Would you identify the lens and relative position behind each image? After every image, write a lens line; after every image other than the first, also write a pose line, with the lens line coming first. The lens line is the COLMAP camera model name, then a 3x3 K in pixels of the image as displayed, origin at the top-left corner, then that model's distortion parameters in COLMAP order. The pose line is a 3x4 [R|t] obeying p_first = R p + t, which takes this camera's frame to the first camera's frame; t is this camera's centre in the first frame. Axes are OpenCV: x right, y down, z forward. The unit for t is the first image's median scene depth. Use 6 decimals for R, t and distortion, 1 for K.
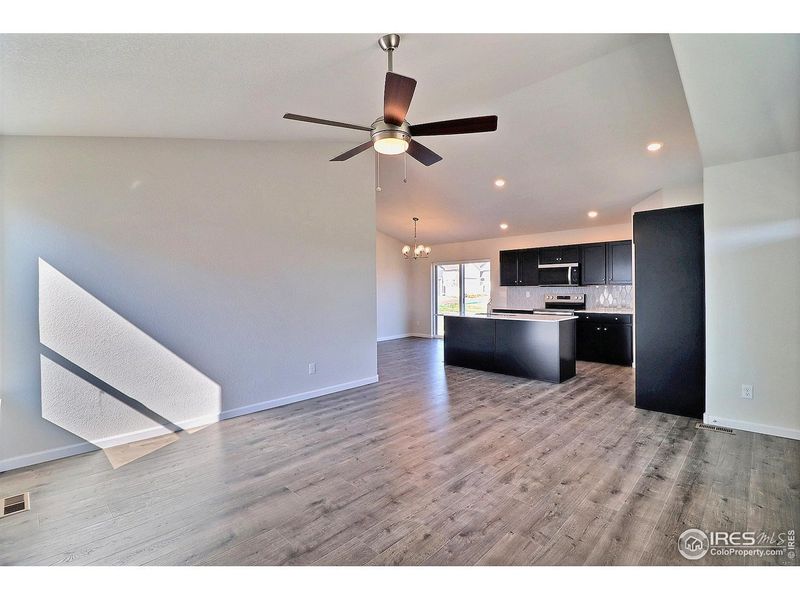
lens RADIAL K [[373.0, 0, 403.1], [0, 373.0, 290.1], [0, 0, 1]] dist [-0.000713, -0.011734]
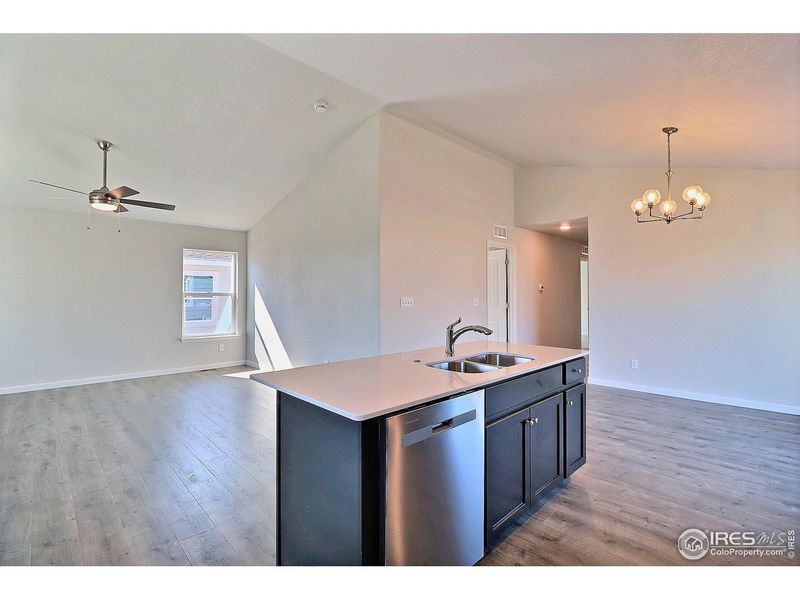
lens RADIAL K [[373.0, 0, 403.1], [0, 373.0, 290.1], [0, 0, 1]] dist [-0.000713, -0.011734]
pose [[-0.027550, -0.003484, -0.999614, 1.083828], [-0.003026, 0.999990, -0.003402, -0.005487], [0.999616, 0.002931, -0.027560, 1.622236]]
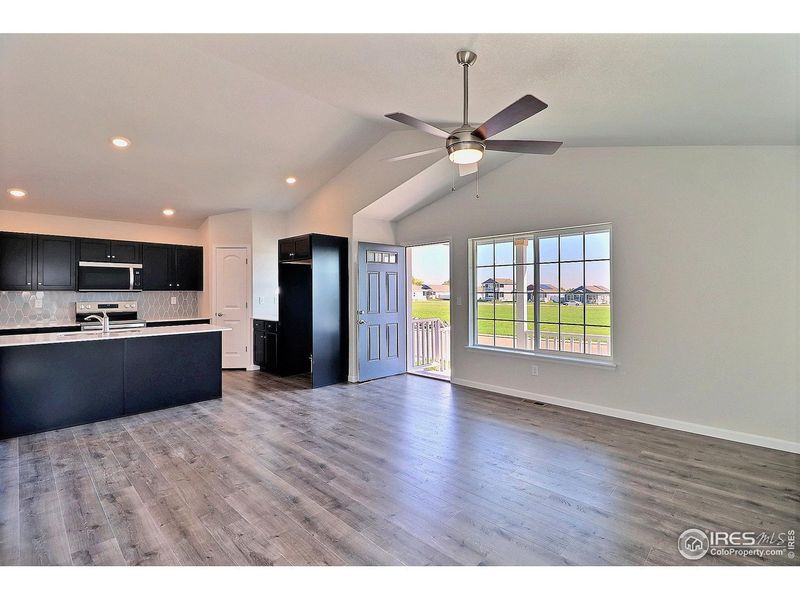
lens RADIAL K [[373.0, 0, 403.1], [0, 373.0, 290.1], [0, 0, 1]] dist [-0.000713, -0.011734]
pose [[-0.005110, 0.013587, 0.999895, -0.730500], [0.006770, 0.999885, -0.013552, 0.002685], [-0.999964, 0.006700, -0.005201, 0.803565]]
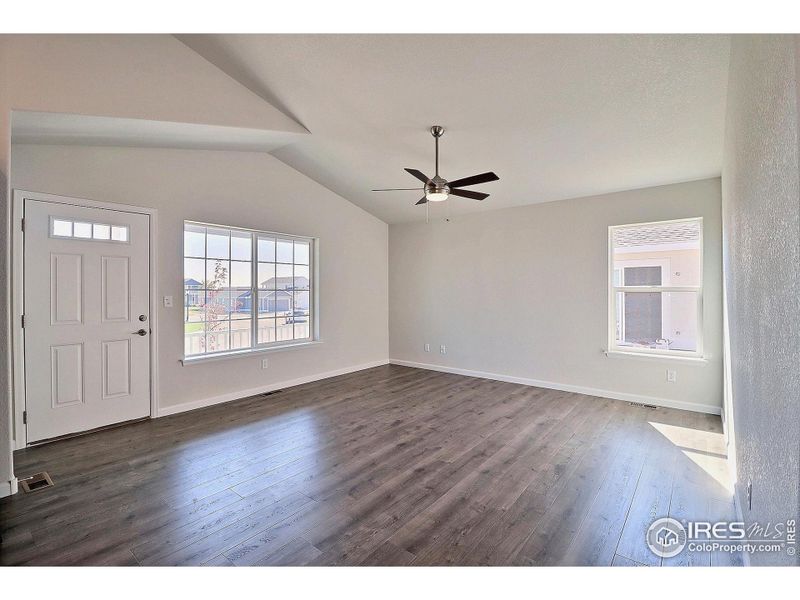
lens RADIAL K [[373.0, 0, 403.1], [0, 373.0, 290.1], [0, 0, 1]] dist [-0.000713, -0.011734]
pose [[-0.995224, 0.011460, -0.096938, 0.180824], [0.011141, 0.999931, 0.003831, -0.000815], [0.096975, 0.002733, -0.995283, 1.728077]]
